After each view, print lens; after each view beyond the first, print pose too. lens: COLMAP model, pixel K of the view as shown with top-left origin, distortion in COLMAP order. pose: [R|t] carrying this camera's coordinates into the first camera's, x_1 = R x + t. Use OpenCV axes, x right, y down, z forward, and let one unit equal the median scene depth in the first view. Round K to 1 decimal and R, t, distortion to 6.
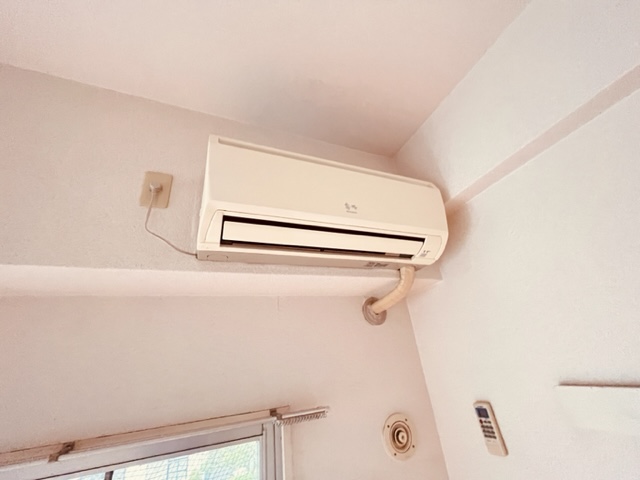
lens RADIAL K [[257.7, 0, 318.5], [0, 257.7, 240.8], [0, 0, 1]] dist [-0.001753, -0.000123]
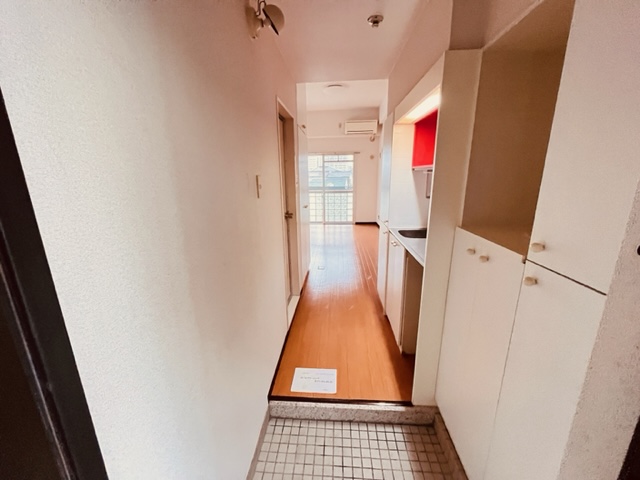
lens RADIAL K [[257.7, 0, 318.5], [0, 257.7, 240.8], [0, 0, 1]] dist [-0.001753, -0.000123]
pose [[0.892420, 0.192289, -0.408181, 2.459286], [0.123994, 0.765302, 0.631616, -2.268991], [0.433835, -0.614278, 0.659128, -6.050973]]
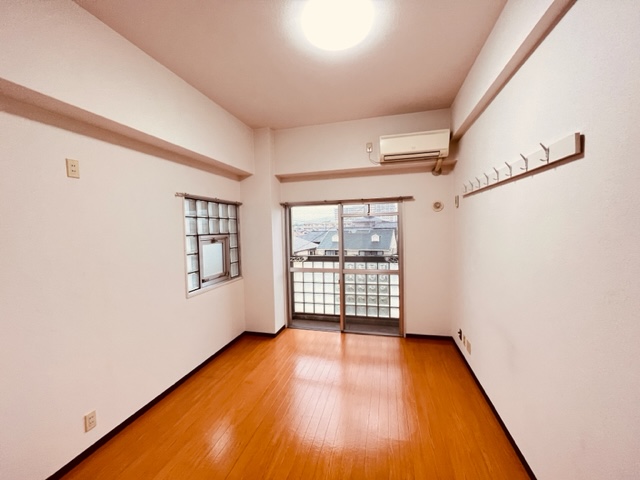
lens RADIAL K [[257.7, 0, 318.5], [0, 257.7, 240.8], [0, 0, 1]] dist [-0.001753, -0.000123]
pose [[0.800916, 0.108516, -0.588861, 1.156419], [0.208556, 0.871304, 0.444223, -0.709490], [0.561282, -0.478596, 0.675210, -2.510388]]
